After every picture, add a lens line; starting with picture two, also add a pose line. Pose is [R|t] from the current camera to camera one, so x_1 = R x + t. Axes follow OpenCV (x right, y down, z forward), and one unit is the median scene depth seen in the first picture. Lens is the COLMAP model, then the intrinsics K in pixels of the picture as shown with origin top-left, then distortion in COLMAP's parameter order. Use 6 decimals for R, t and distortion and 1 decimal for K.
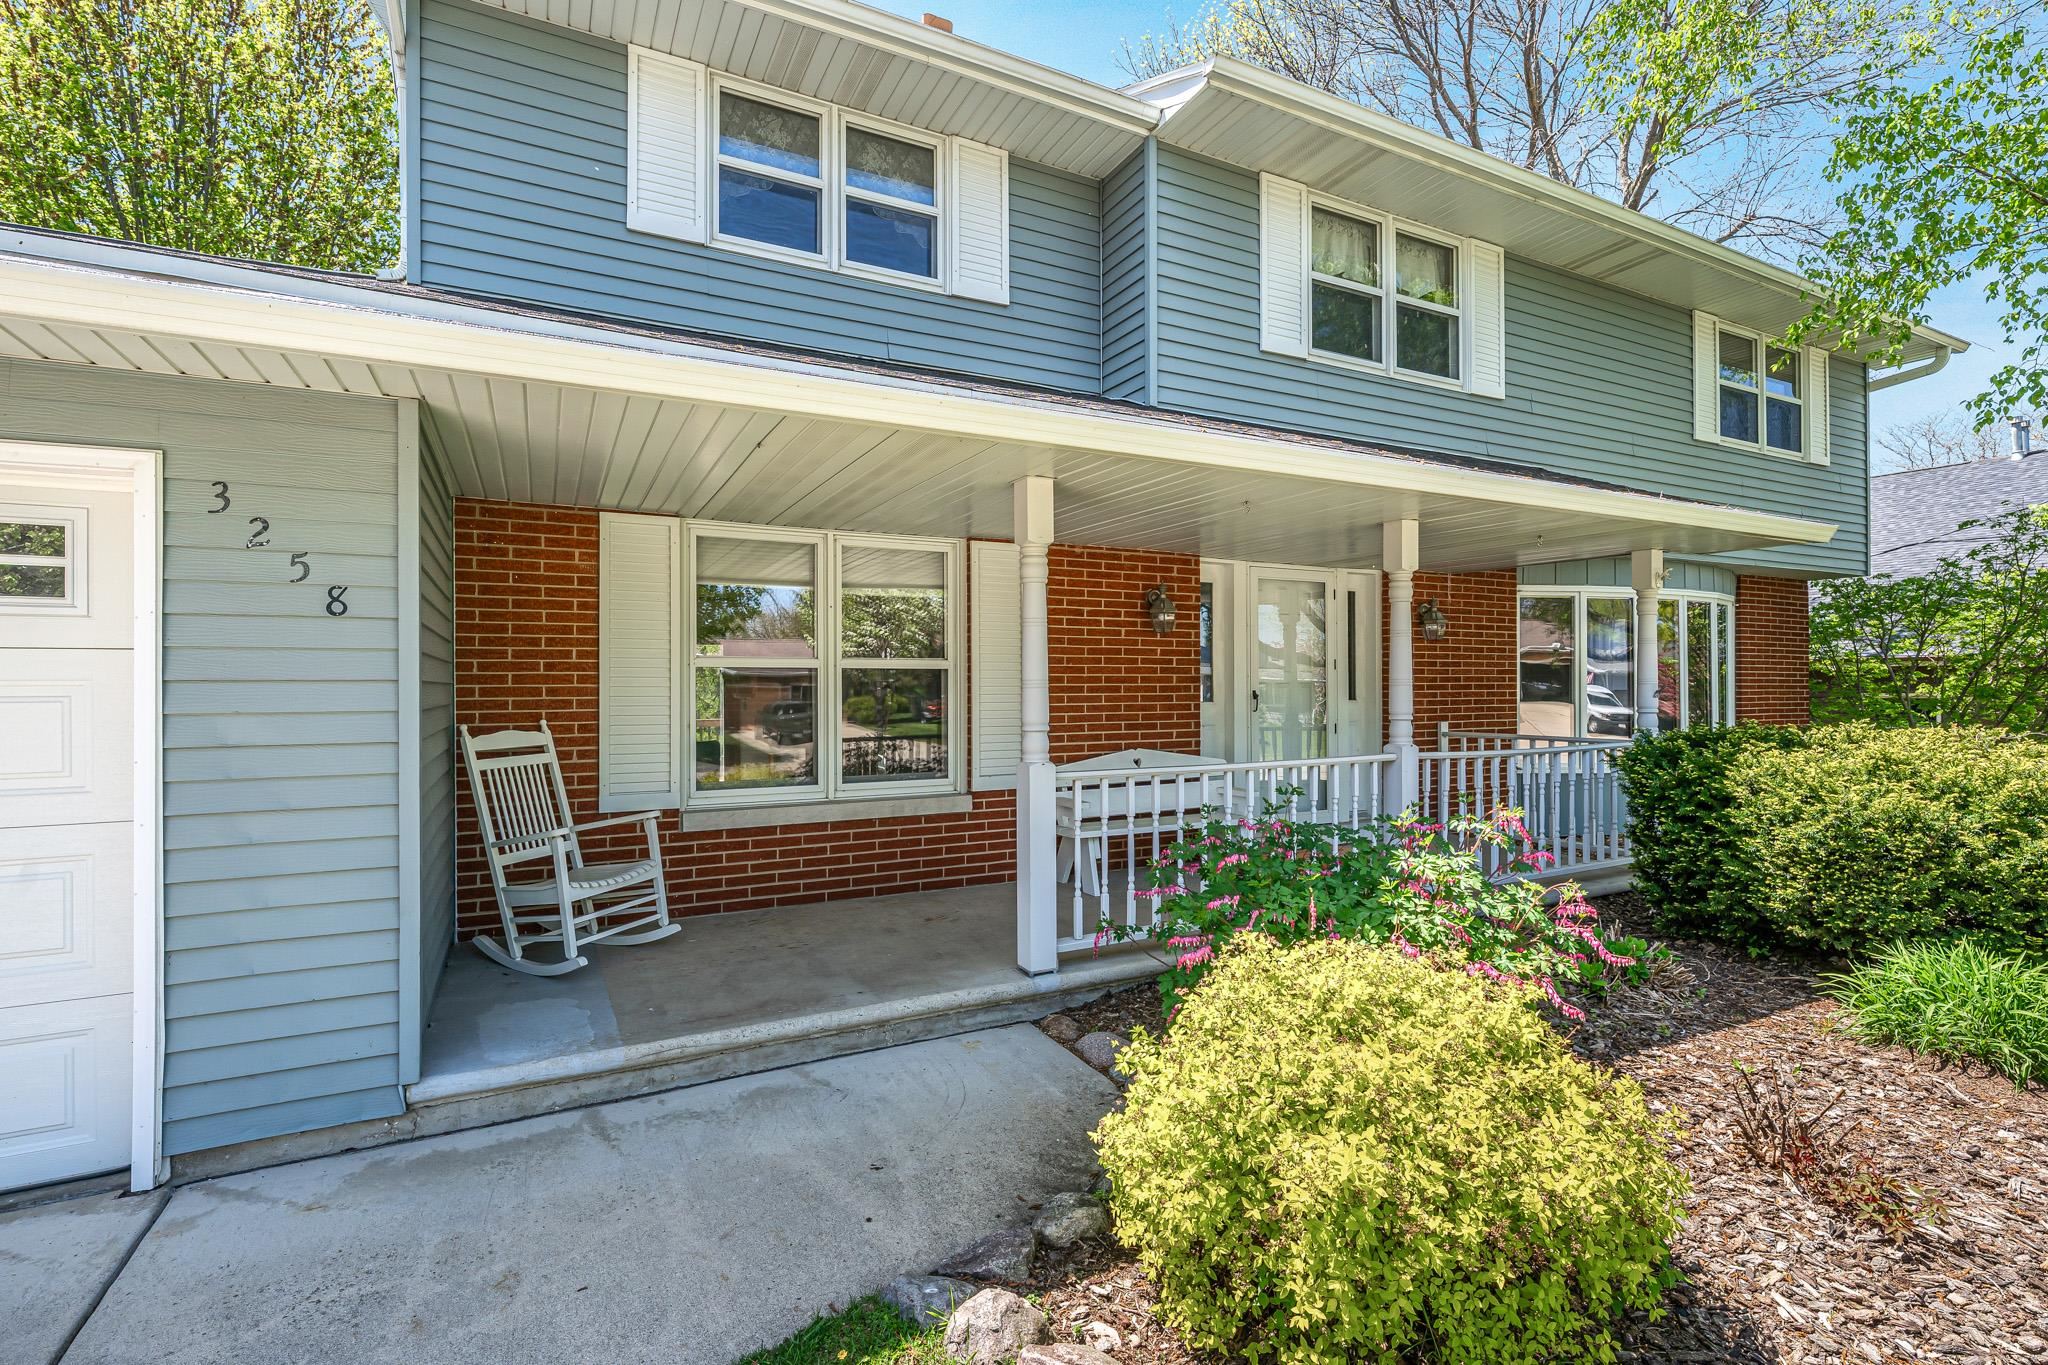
lens RADIAL K [[945.2, 0, 1029.4], [0, 945.2, 681.8], [0, 0, 1]] dist [-0.002028, -0.000250]
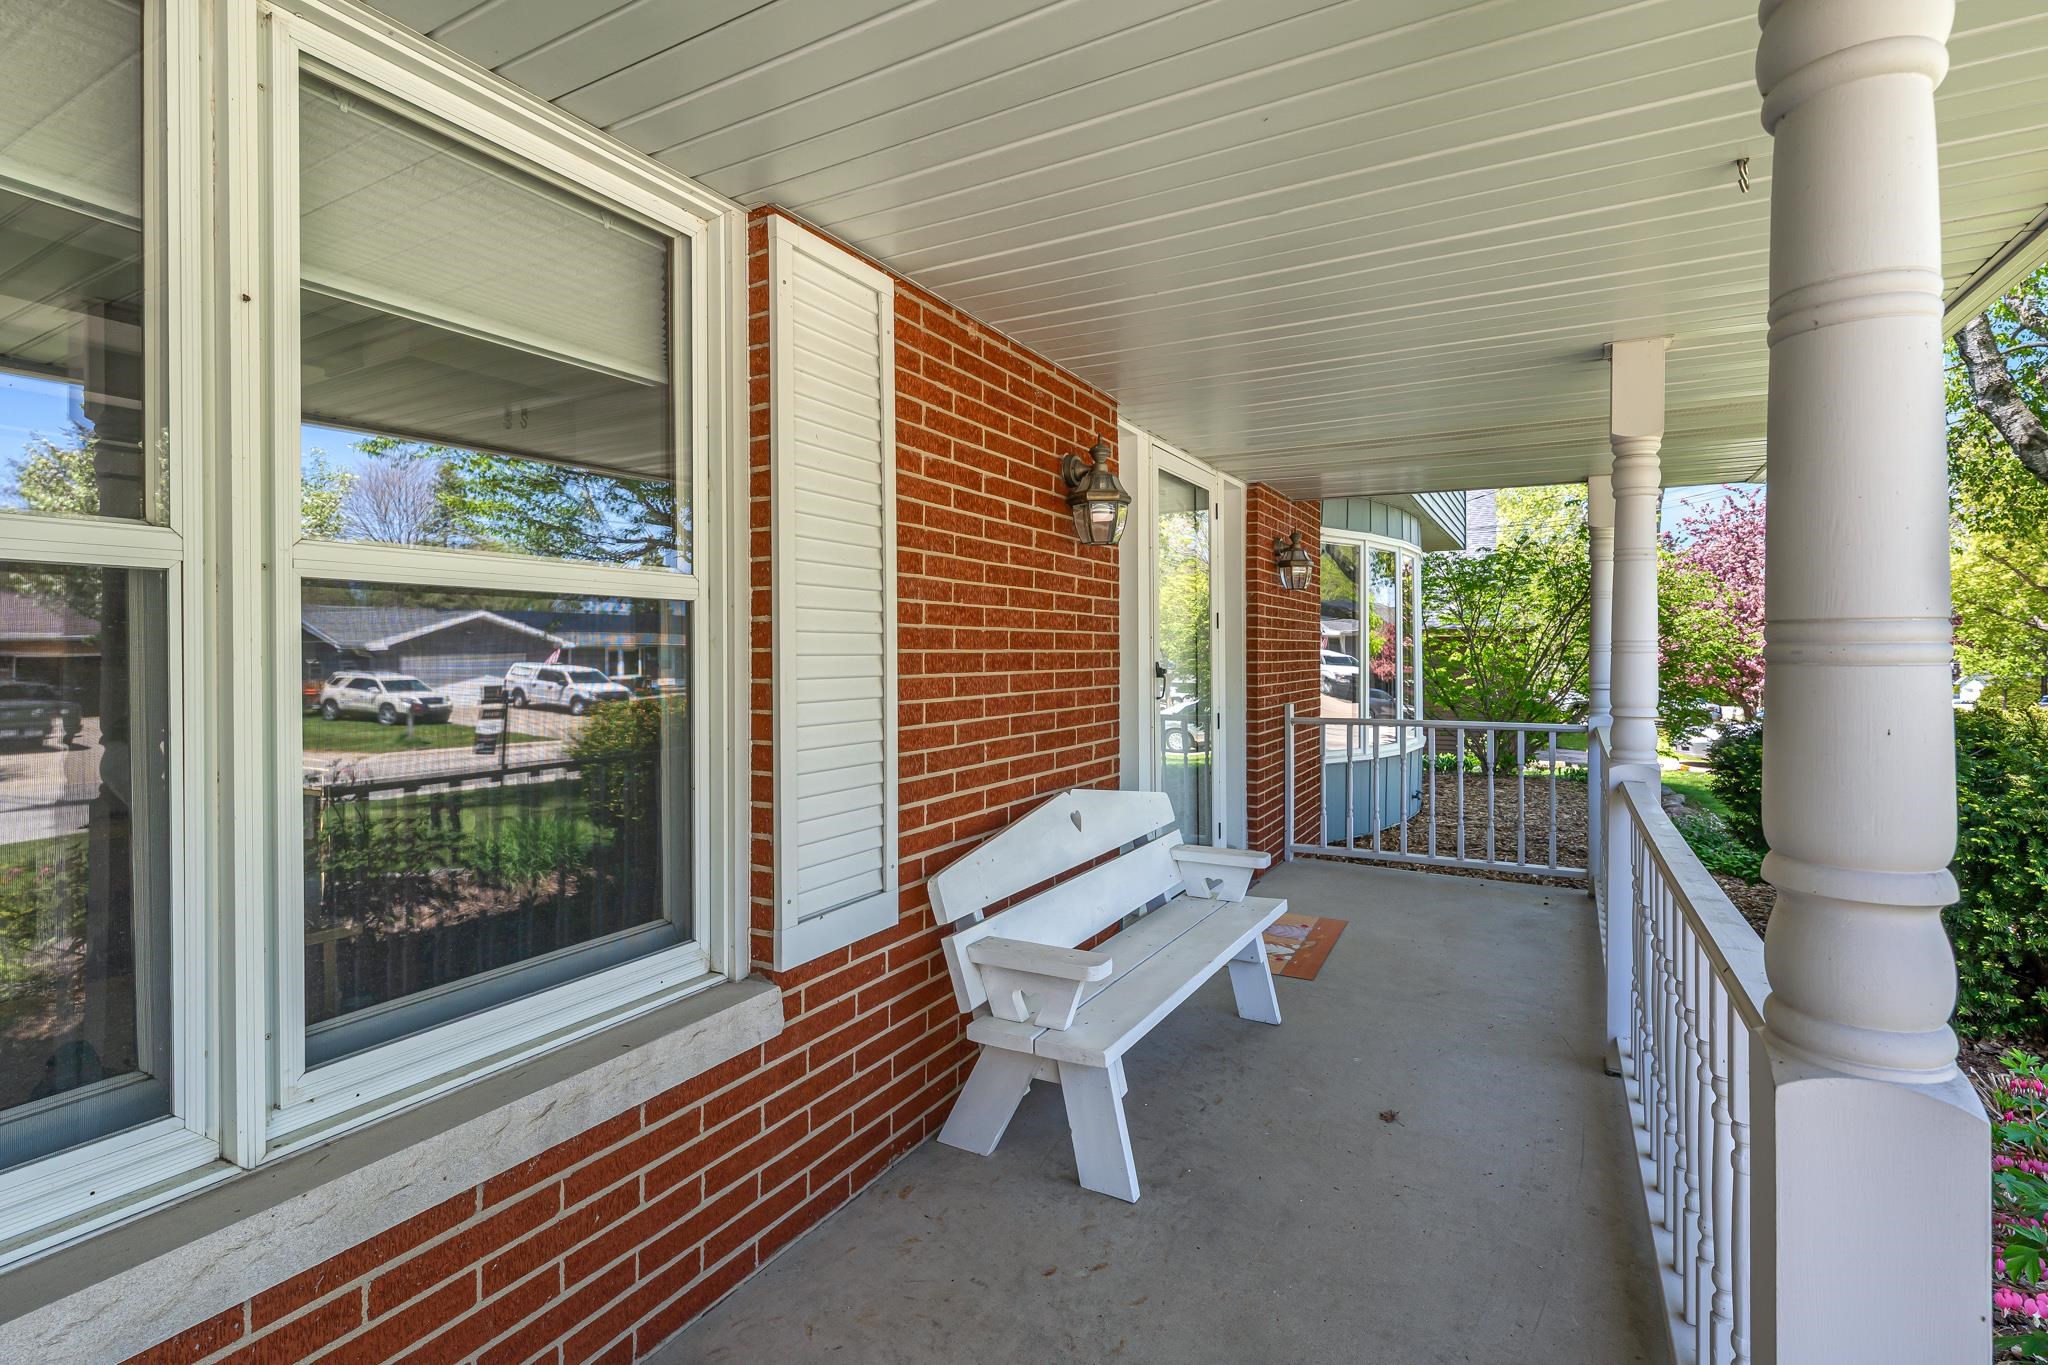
lens RADIAL K [[945.2, 0, 1034.5], [0, 945.2, 656.0], [0, 0, 1]] dist [-0.002028, -0.000250]
pose [[0.827172, -0.000558, 0.561948, -0.170773], [-0.001850, 0.999991, 0.003718, 0.003810], [-0.561946, -0.004115, 0.827164, 0.670383]]
